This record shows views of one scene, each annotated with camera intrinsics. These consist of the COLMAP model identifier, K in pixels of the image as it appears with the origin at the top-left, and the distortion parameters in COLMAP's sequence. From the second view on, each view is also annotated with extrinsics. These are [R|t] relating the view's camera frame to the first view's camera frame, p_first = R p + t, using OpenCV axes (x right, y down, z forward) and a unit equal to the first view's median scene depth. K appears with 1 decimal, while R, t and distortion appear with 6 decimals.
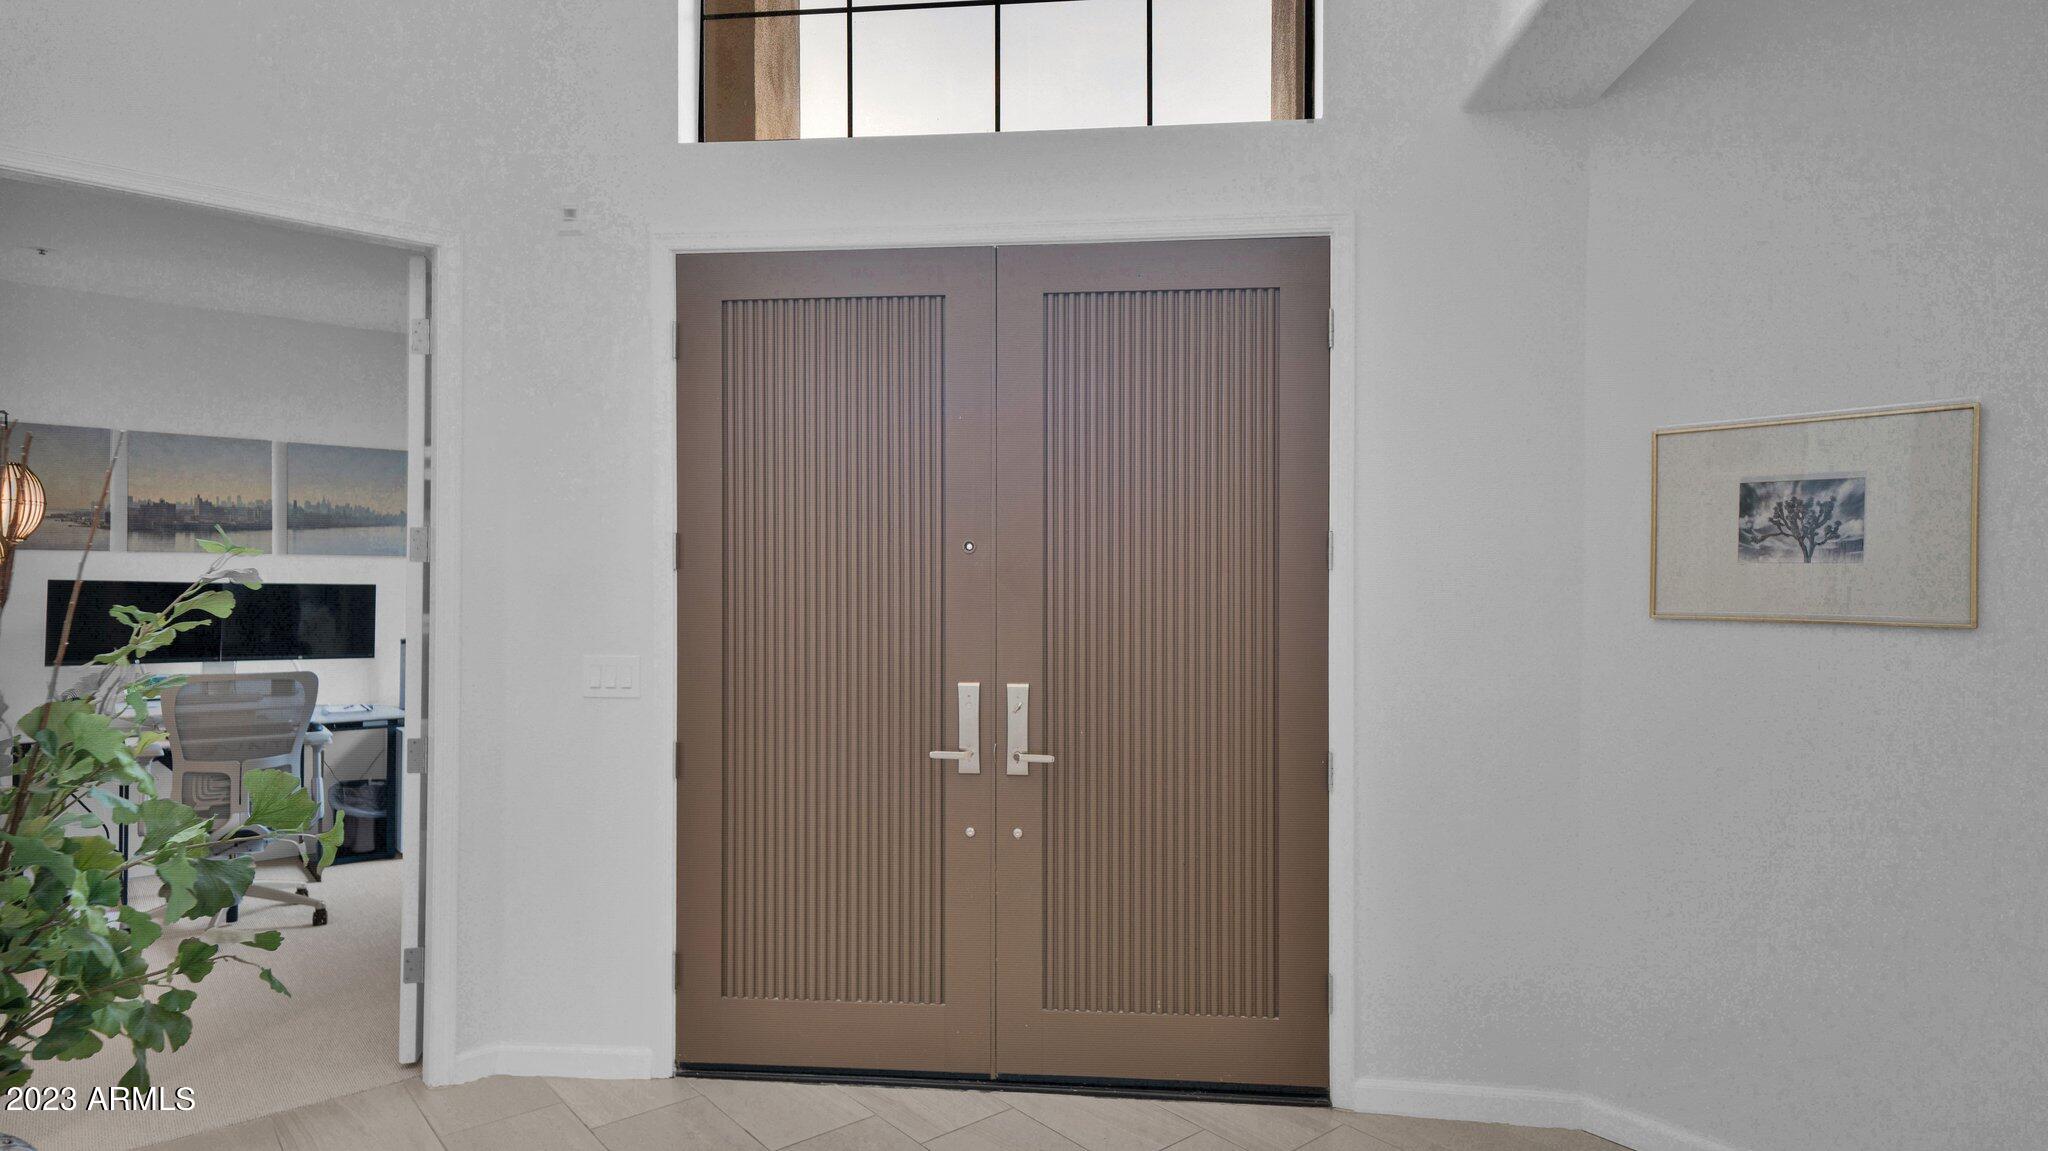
lens RADIAL K [[1079.3, 0, 1021.5], [0, 1079.3, 586.0], [0, 0, 1]] dist [0.022480, -0.000500]
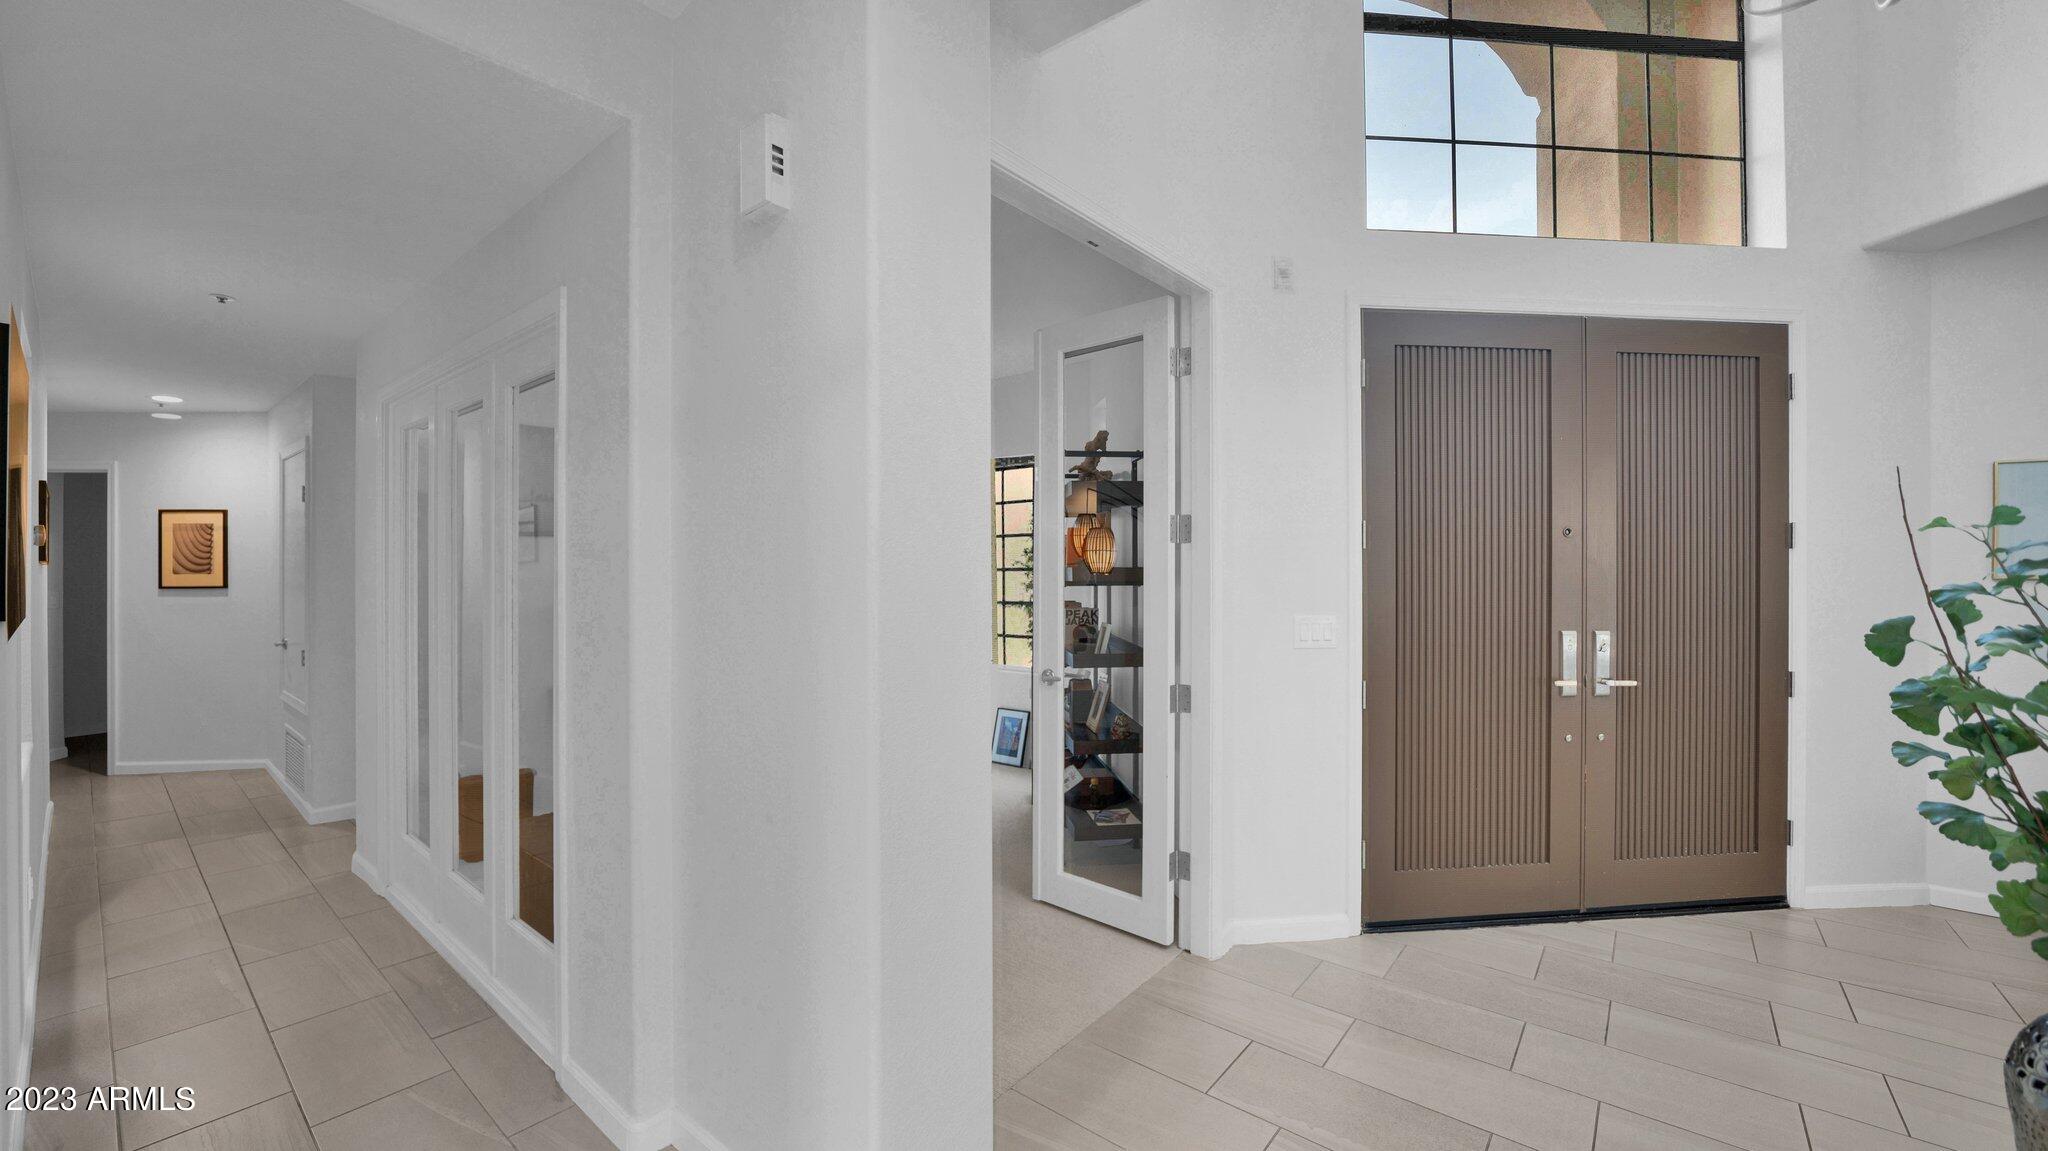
lens RADIAL K [[805.9, 0, 1018.9], [0, 805.9, 558.8], [0, 0, 1]] dist [-0.021395, -0.000271]
pose [[0.982610, -0.001446, 0.185677, -0.932640], [0.003594, 0.999930, -0.011231, 0.007238], [-0.185648, 0.011703, 0.982547, 0.125779]]
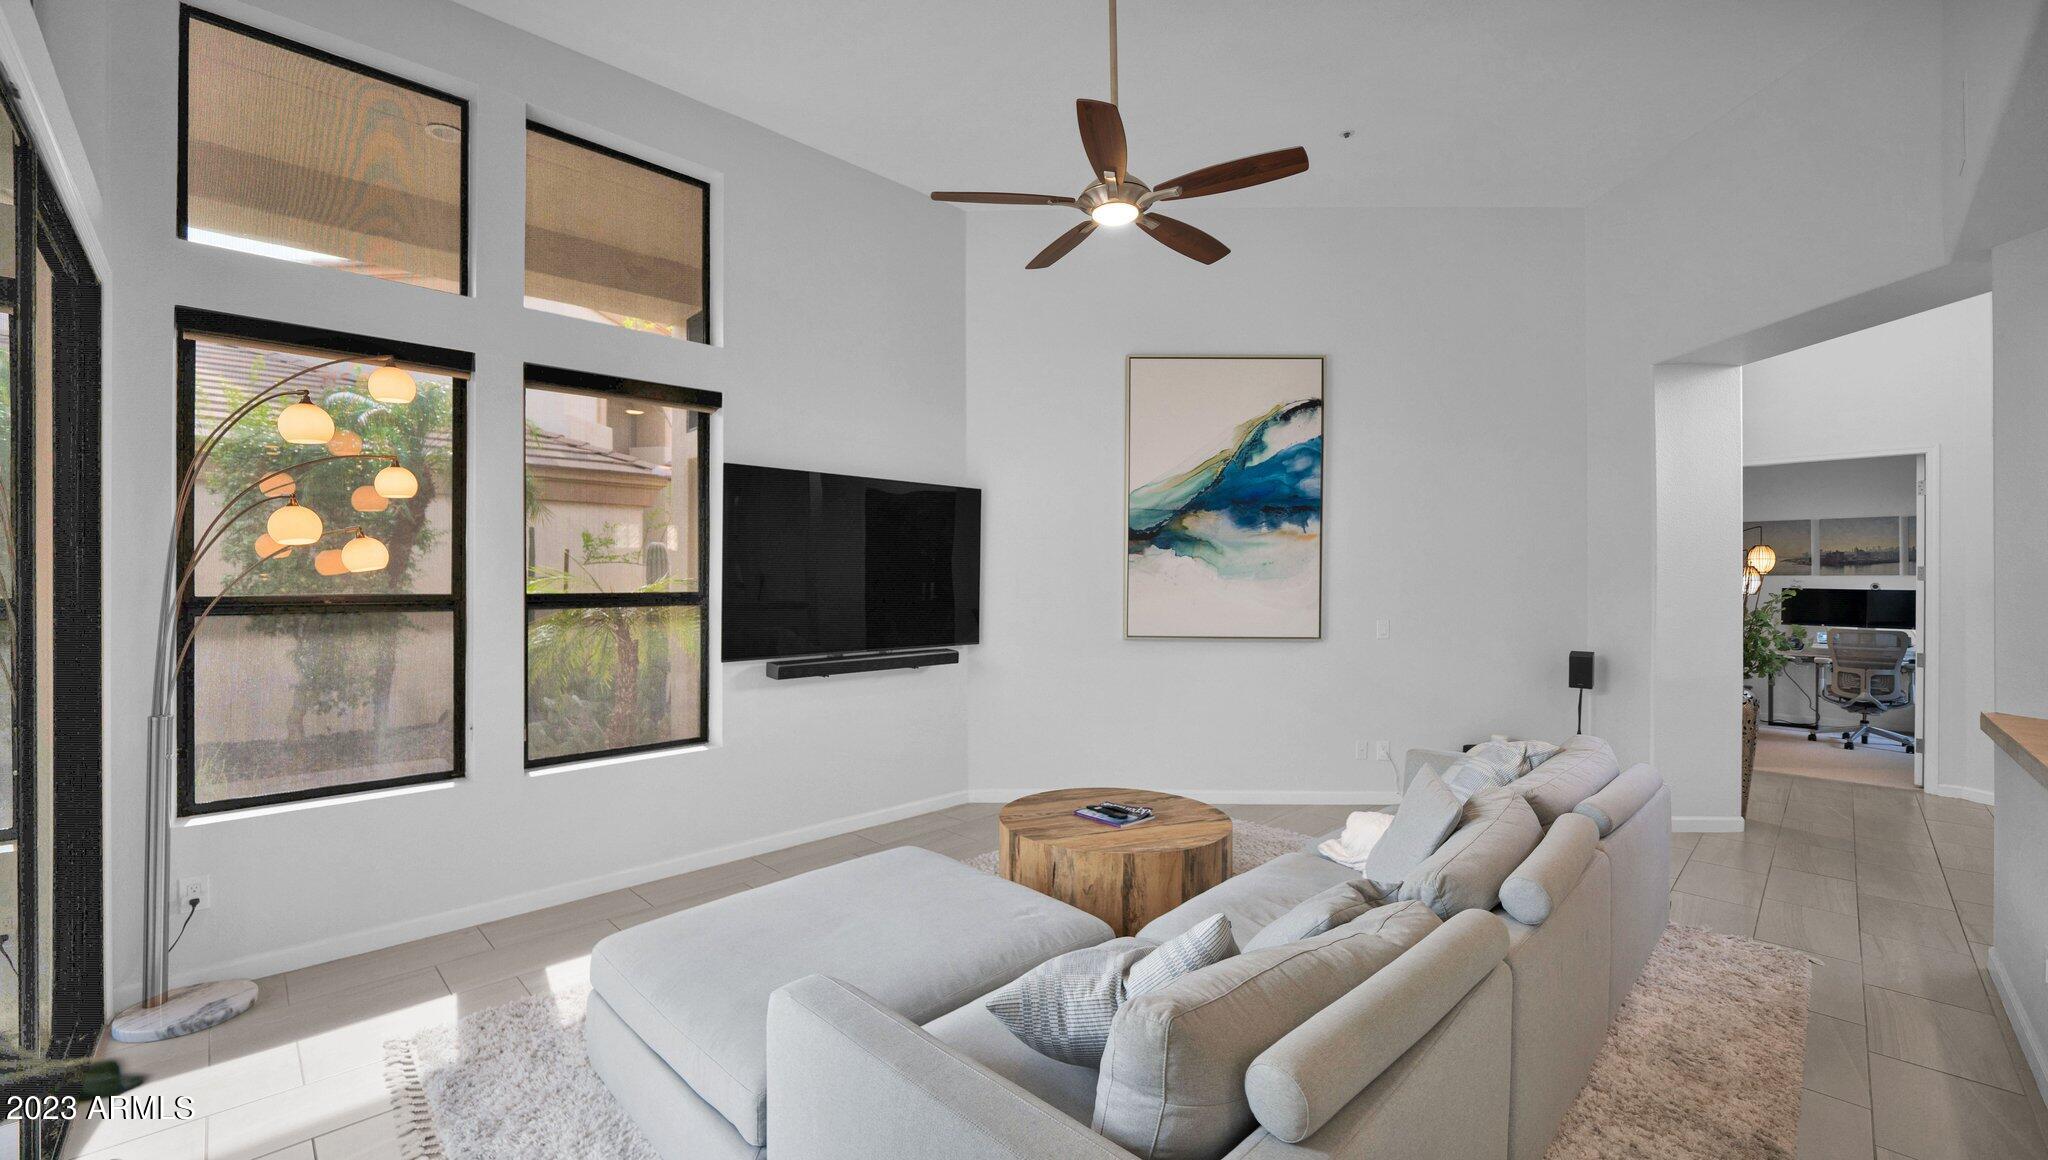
lens RADIAL K [[824.9, 0, 1011.3], [0, 824.9, 581.4], [0, 0, 1]] dist [0.001495, 0.000061]
pose [[0.066688, -0.007993, -0.997742, 1.206516], [-0.010347, 0.999909, -0.008702, 0.020199], [0.997720, 0.010904, 0.066599, -1.202826]]
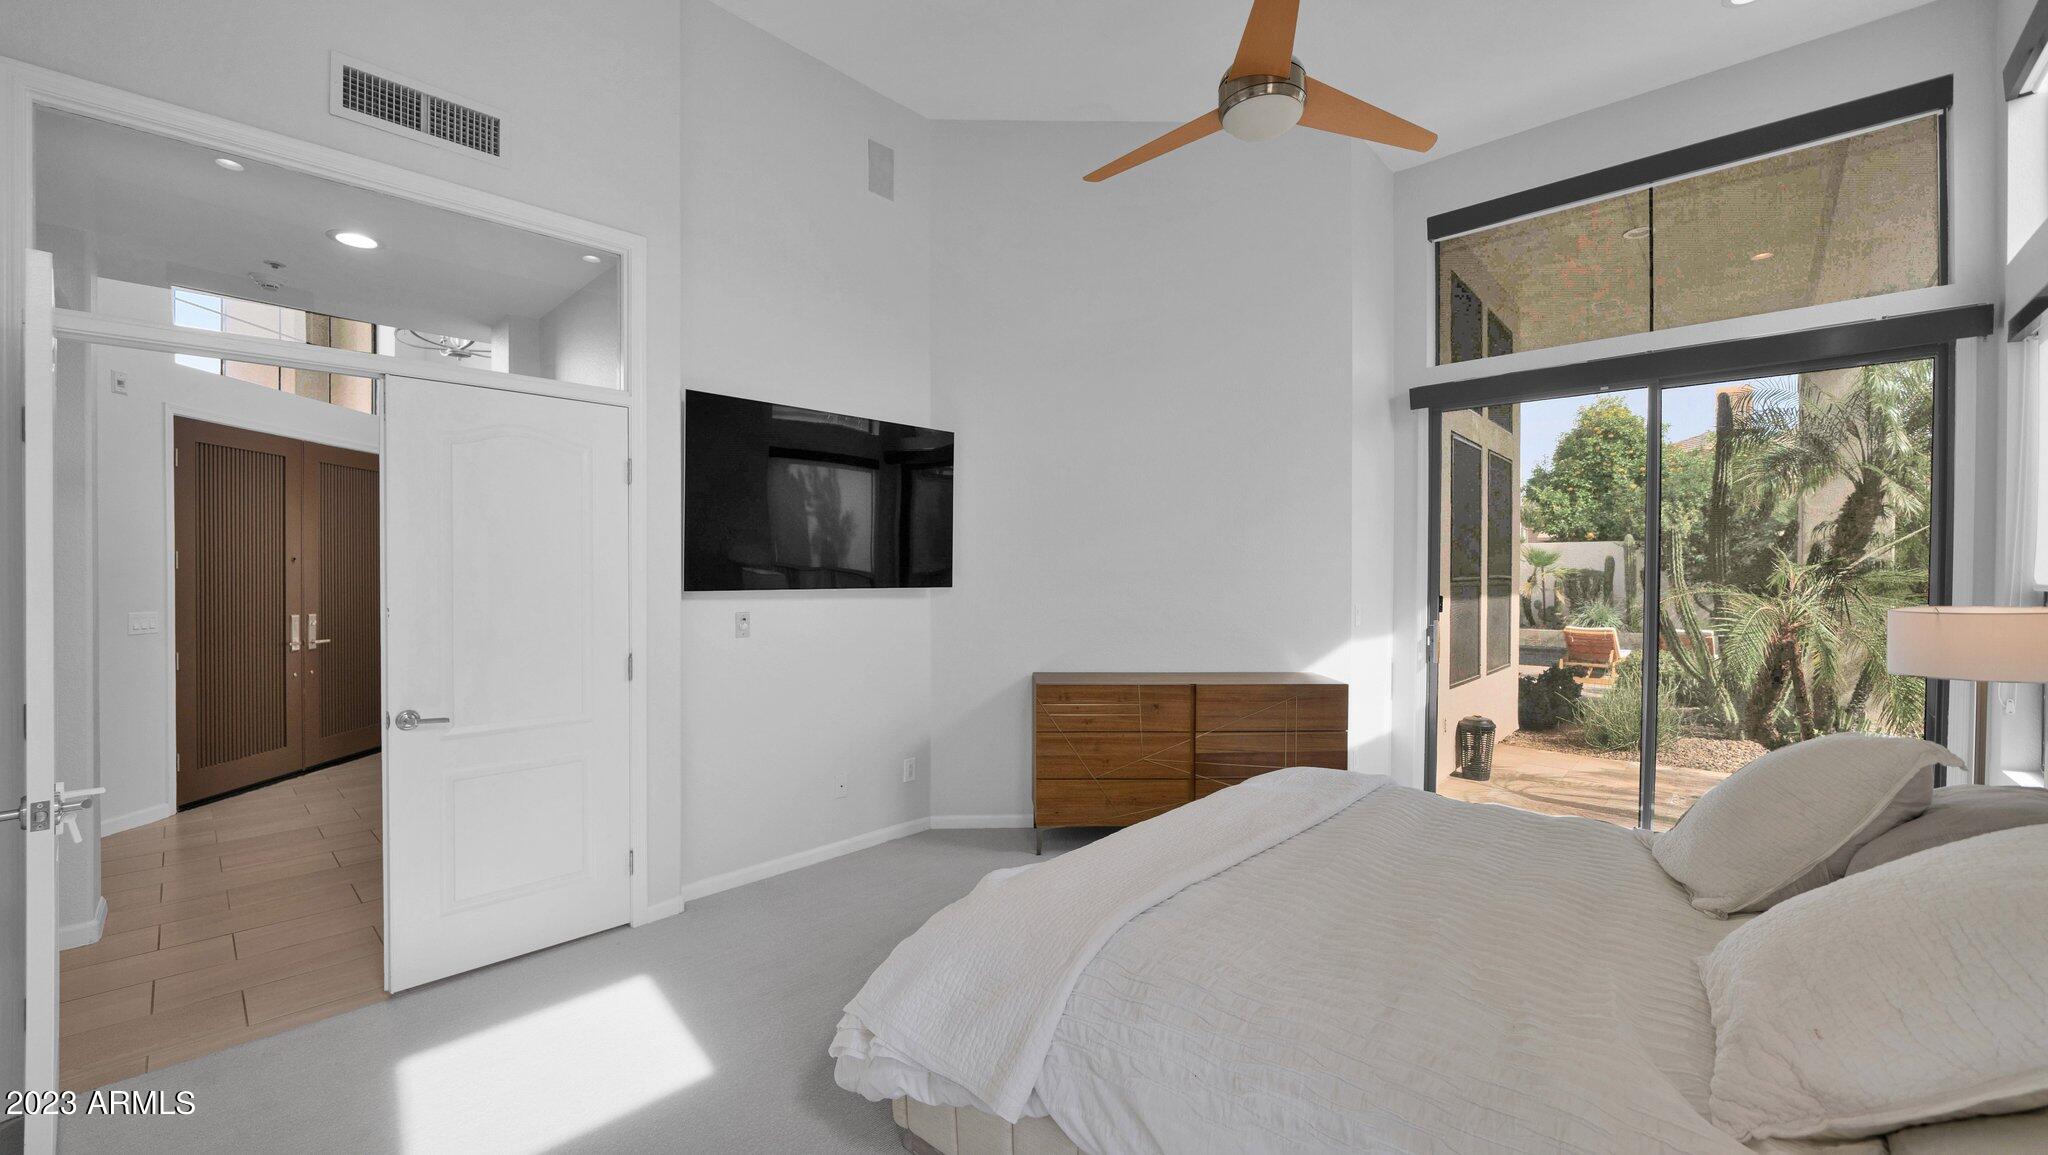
lens RADIAL K [[814.5, 0, 1016.0], [0, 814.5, 578.7], [0, 0, 1]] dist [-0.001334, -0.000022]
pose [[-0.142129, -0.009758, 0.989800, -2.134592], [0.006574, 0.999920, 0.010802, -0.001840], [-0.989826, 0.008042, -0.142054, -0.375110]]
